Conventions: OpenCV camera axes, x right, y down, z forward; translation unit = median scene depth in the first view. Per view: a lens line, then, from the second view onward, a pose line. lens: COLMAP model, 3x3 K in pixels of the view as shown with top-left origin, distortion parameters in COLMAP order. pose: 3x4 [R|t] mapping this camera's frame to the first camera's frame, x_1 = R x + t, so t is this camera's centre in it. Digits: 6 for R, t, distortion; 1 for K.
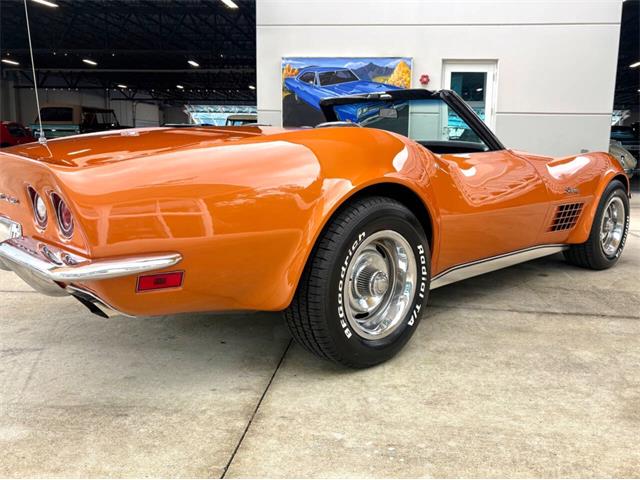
lens RADIAL K [[511.4, 0, 339.3], [0, 511.4, 240.2], [0, 0, 1]] dist [0.014593, -0.001530]
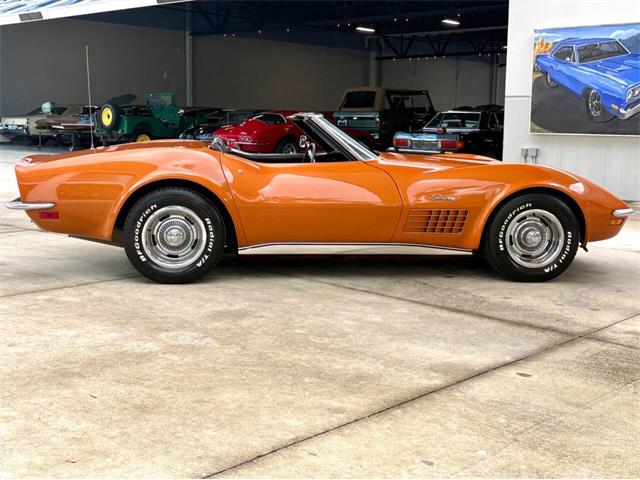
lens RADIAL K [[855.7, 0, 340.6], [0, 855.7, 218.6], [0, 0, 1]] dist [0.177235, -0.605594]
pose [[0.797897, 0.062823, -0.599511, 0.462680], [-0.109009, 0.993195, -0.041005, 0.016579], [0.592855, 0.098070, 0.799315, -0.205415]]
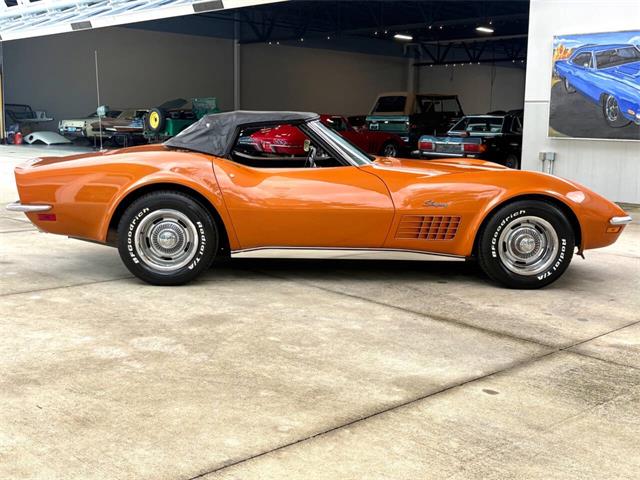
lens RADIAL K [[794.6, 0, 334.3], [0, 794.6, 240.0], [0, 0, 1]] dist [0.155593, -0.510930]
pose [[0.757687, 0.091732, -0.646139, 0.467453], [-0.122673, 0.992443, -0.002955, 0.004689], [0.640985, 0.081503, 0.763214, -0.150266]]
